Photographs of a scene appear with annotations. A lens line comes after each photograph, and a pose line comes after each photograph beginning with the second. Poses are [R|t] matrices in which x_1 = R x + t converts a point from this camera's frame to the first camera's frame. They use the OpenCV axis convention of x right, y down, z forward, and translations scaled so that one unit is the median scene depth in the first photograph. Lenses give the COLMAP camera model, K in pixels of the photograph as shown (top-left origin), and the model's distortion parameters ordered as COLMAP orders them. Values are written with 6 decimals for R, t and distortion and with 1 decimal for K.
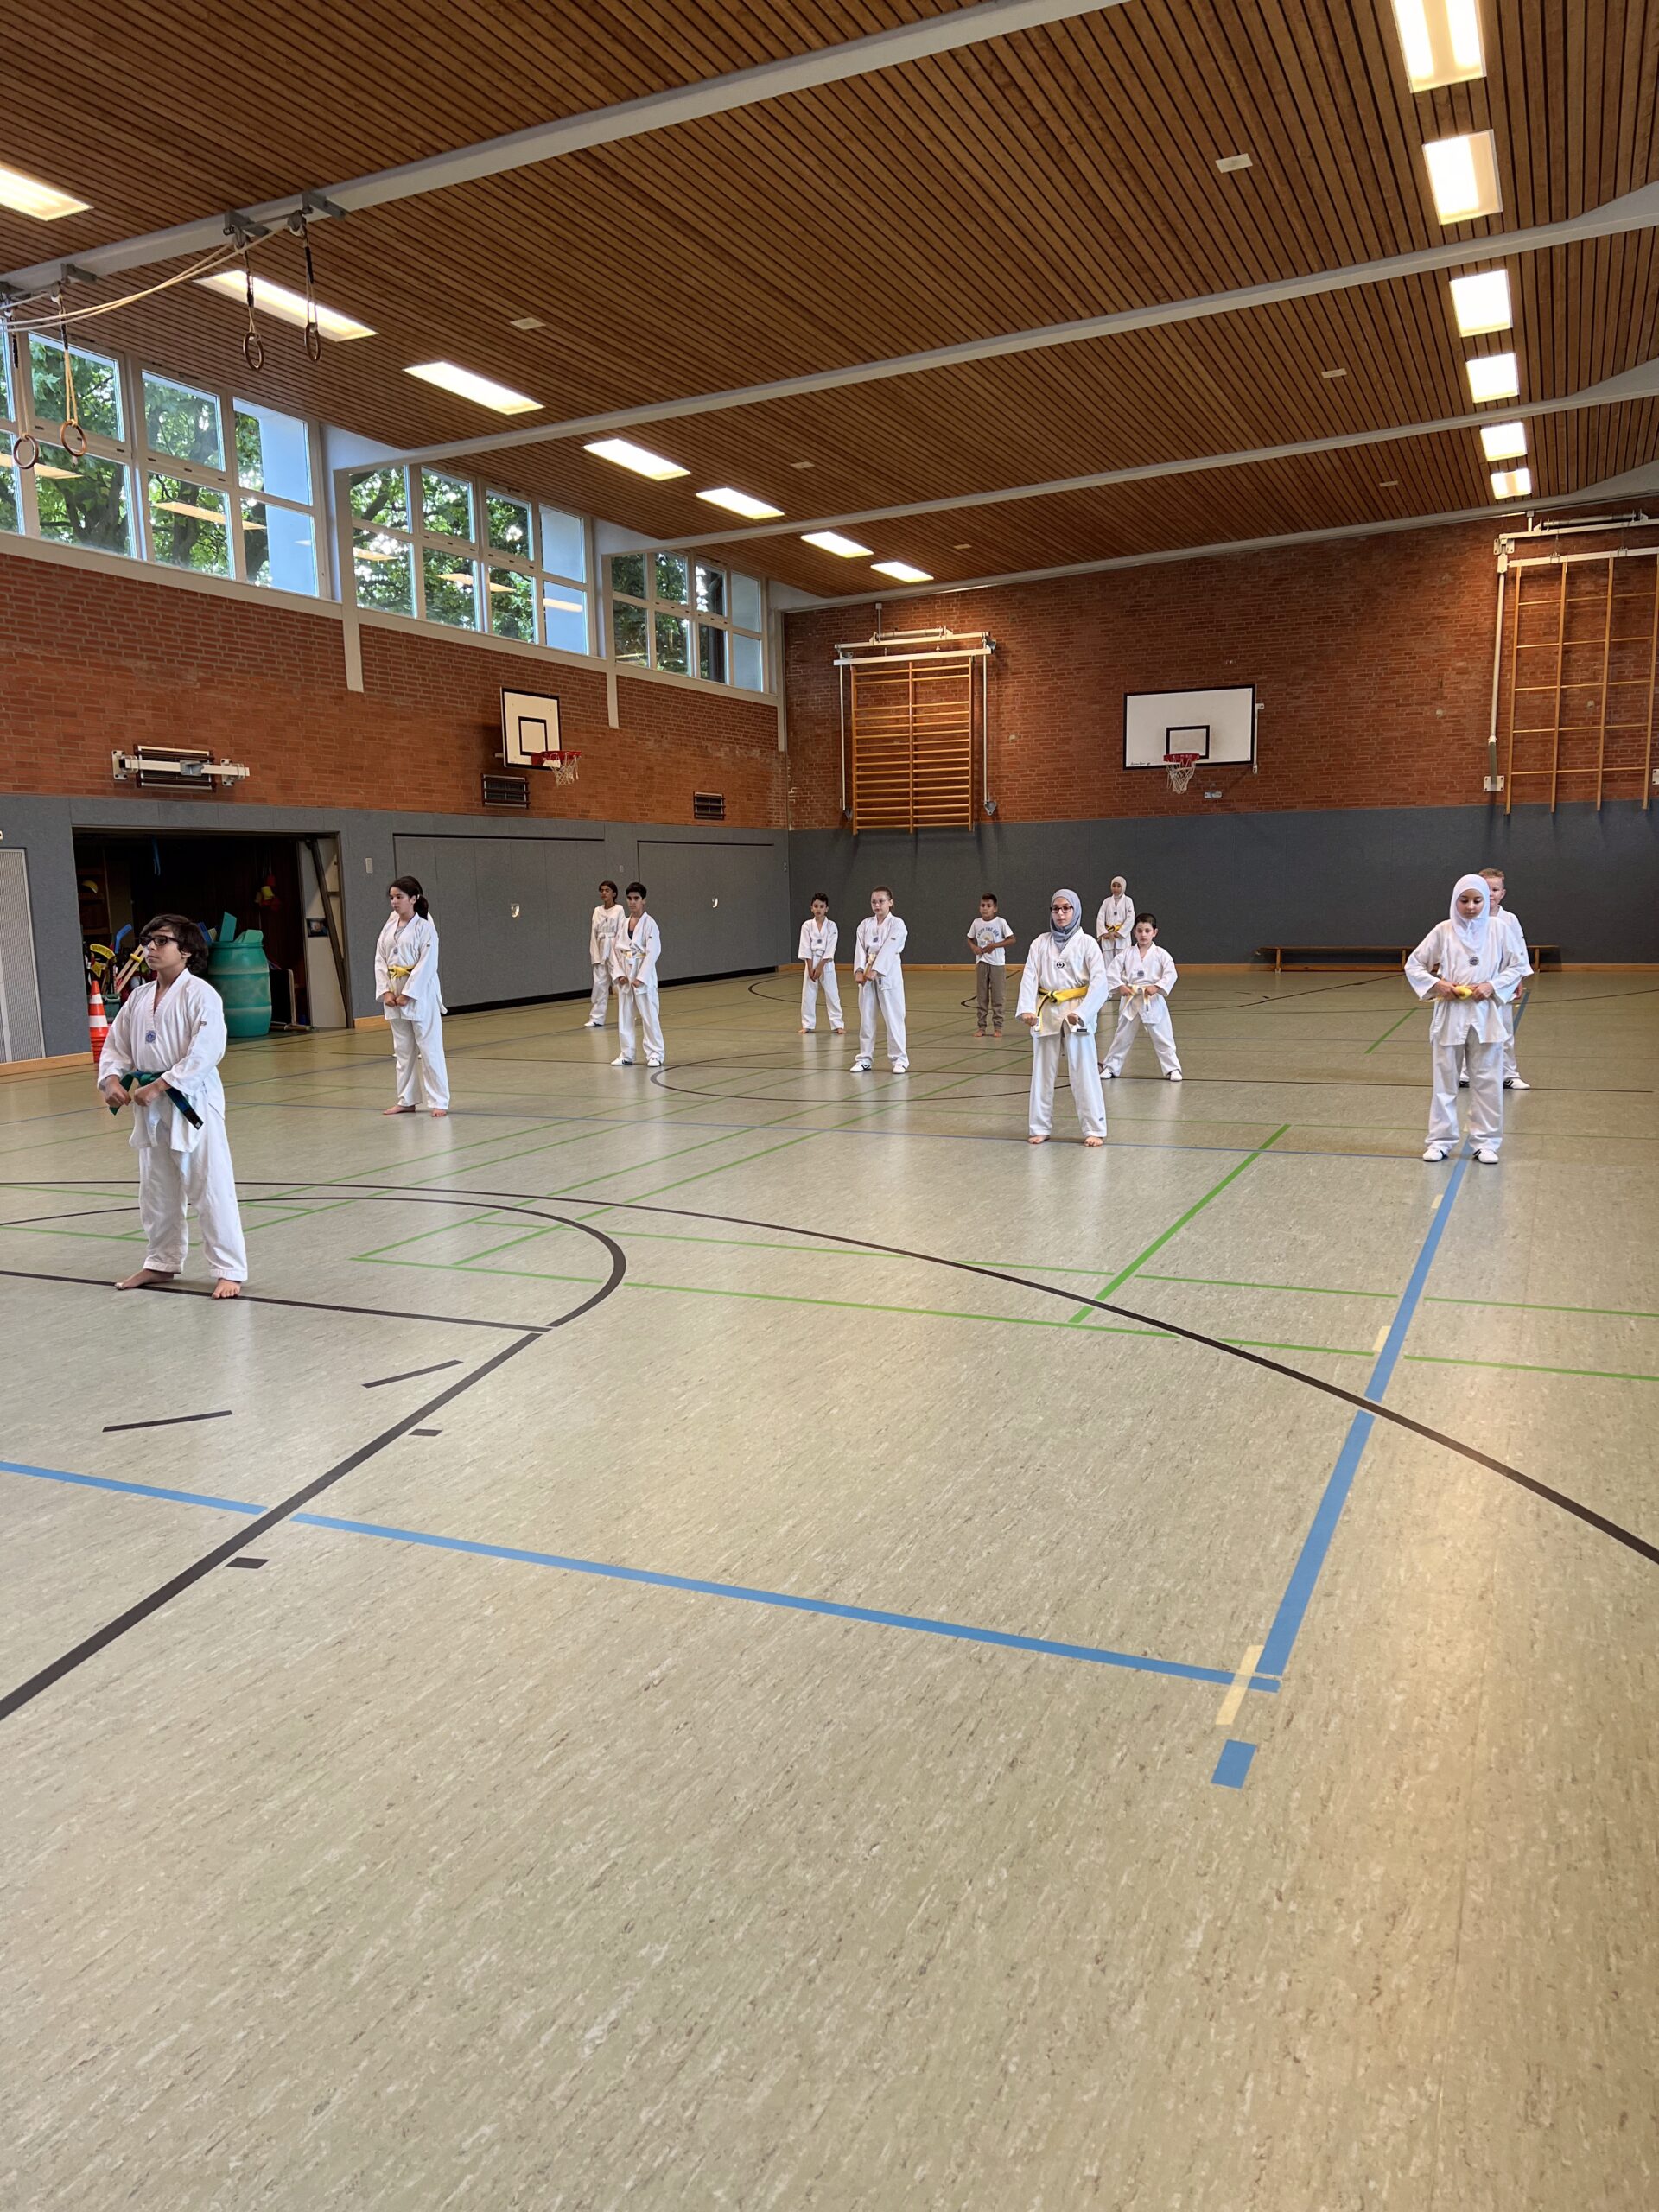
lens RADIAL K [[1645.6, 0, 836.7], [0, 1645.6, 1128.8], [0, 0, 1]] dist [0.049139, -0.054523]
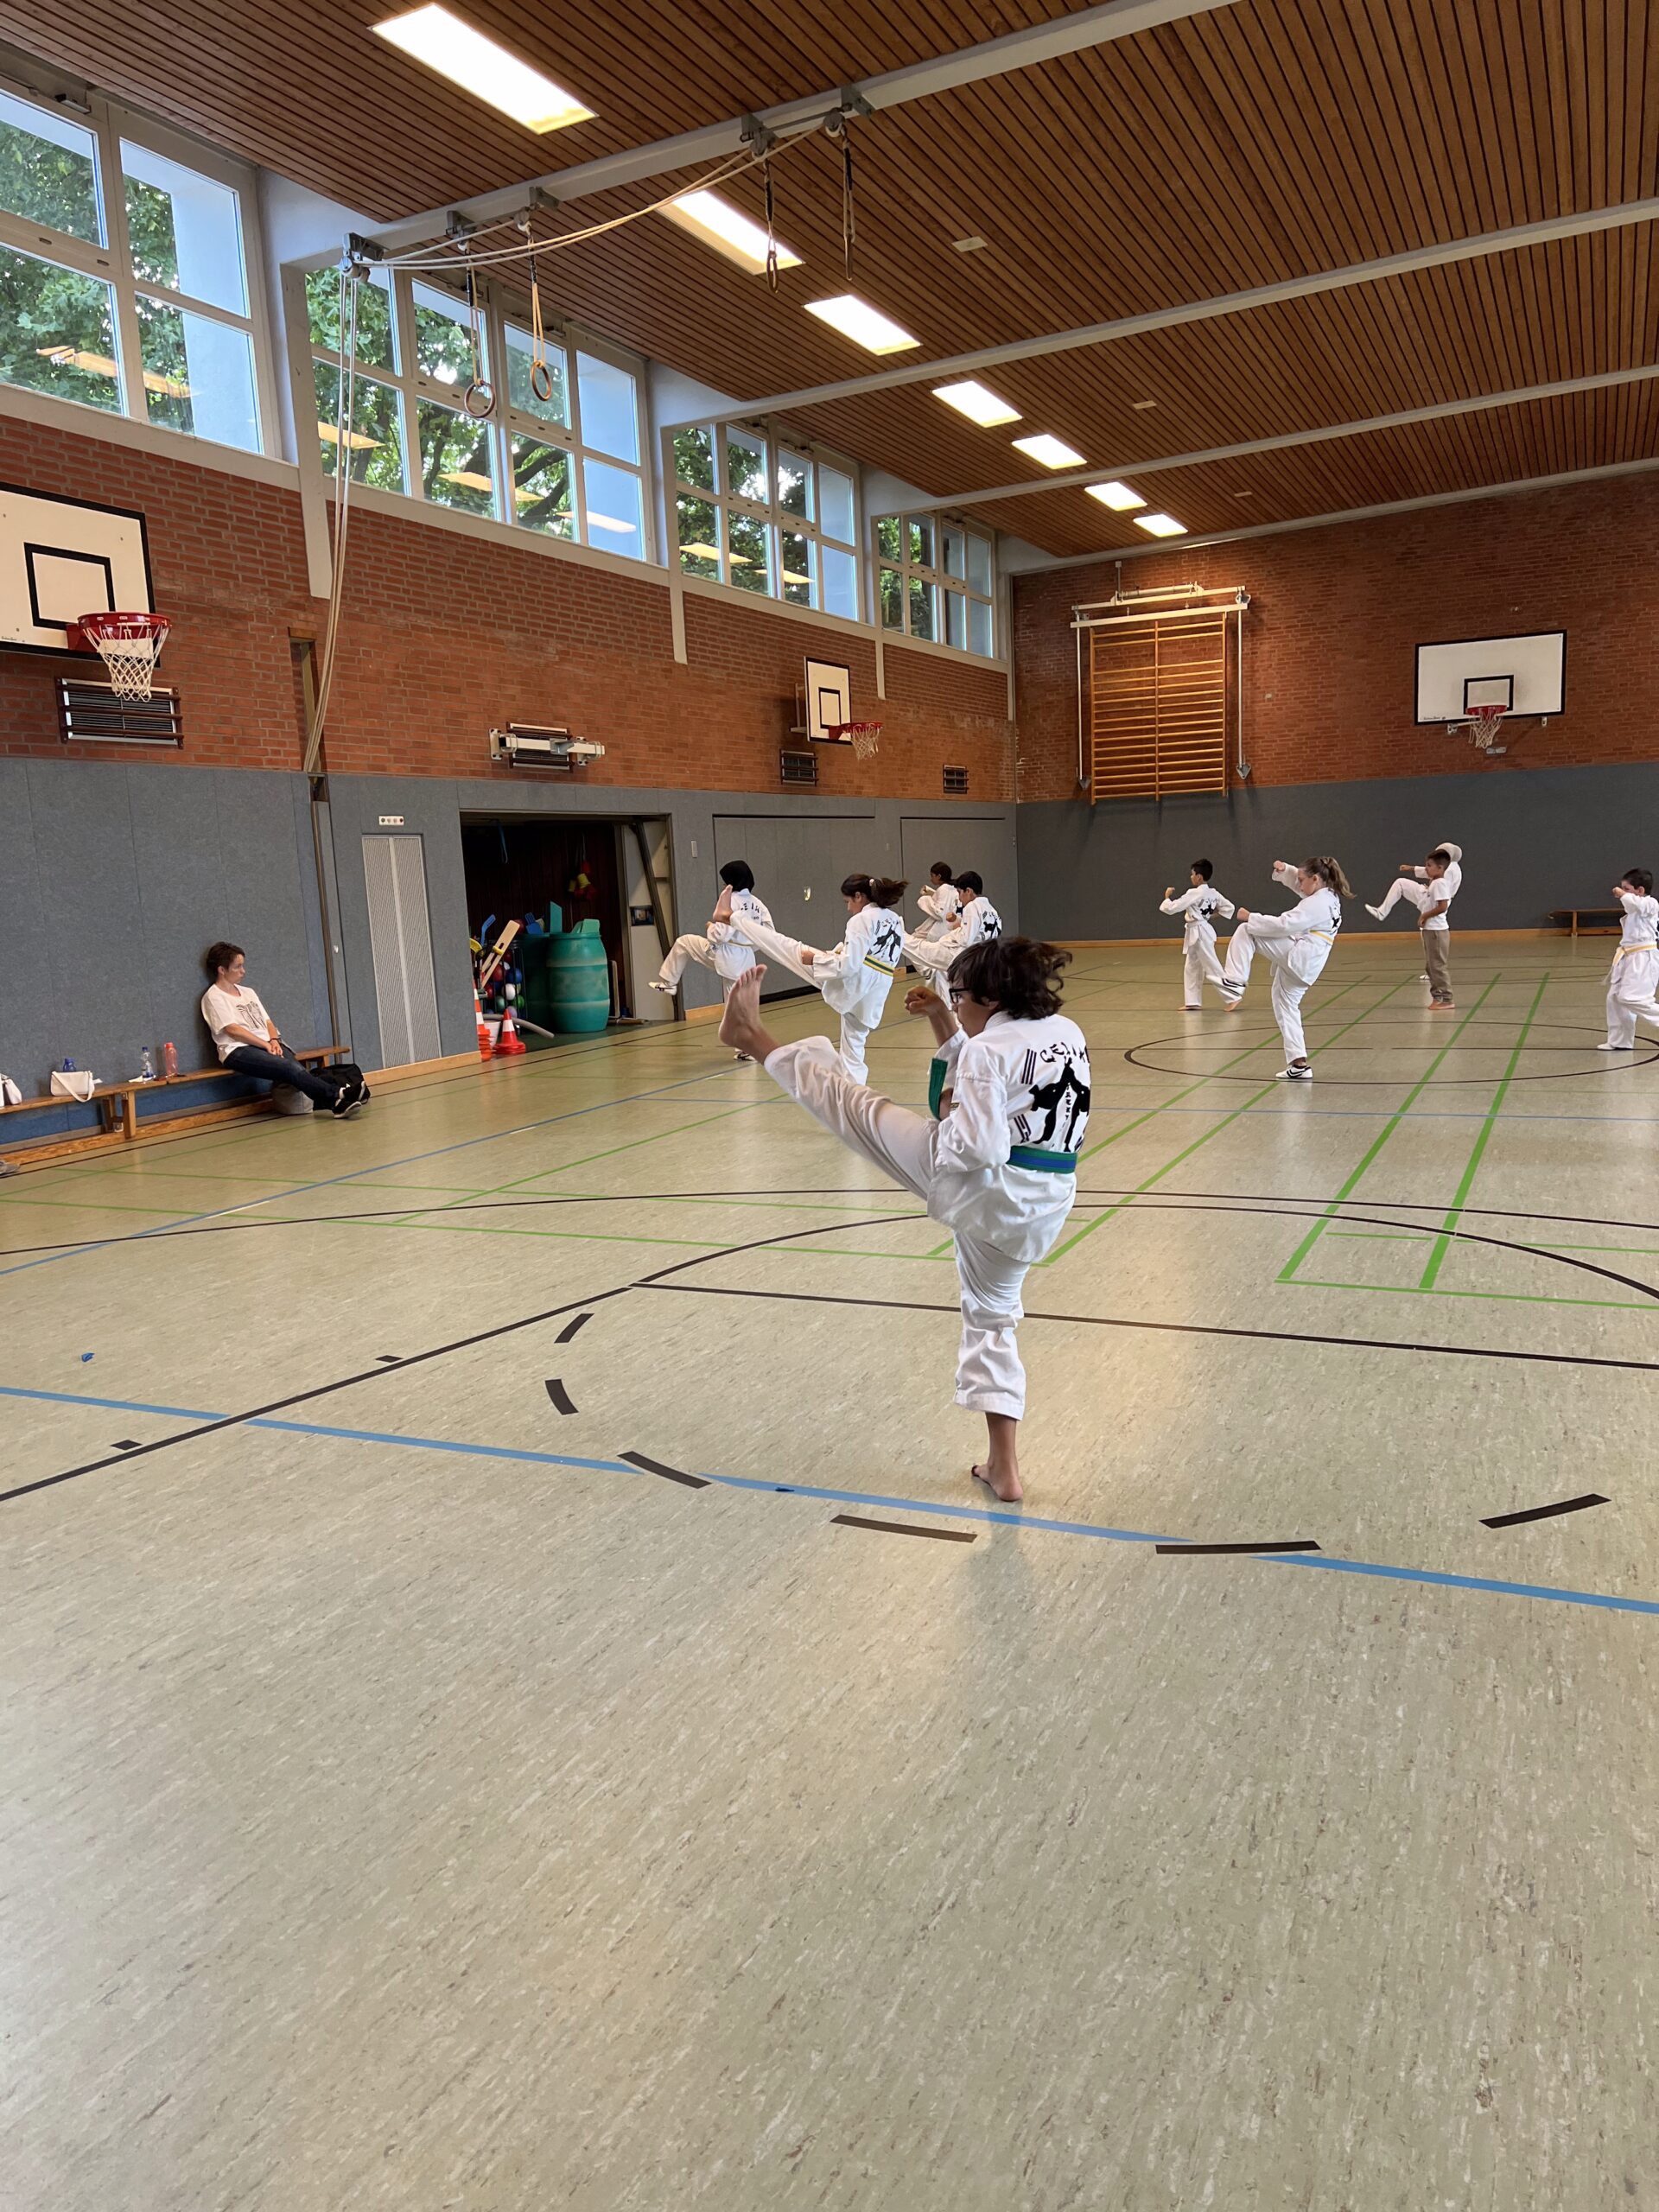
lens RADIAL K [[1645.6, 0, 809.0], [0, 1645.6, 1124.1], [0, 0, 1]] dist [0.049139, -0.054523]
pose [[0.999236, -0.022912, -0.031670, -0.199373], [0.023094, 0.999719, 0.005396, -0.004582], [0.031537, -0.006123, 0.999484, 0.059743]]
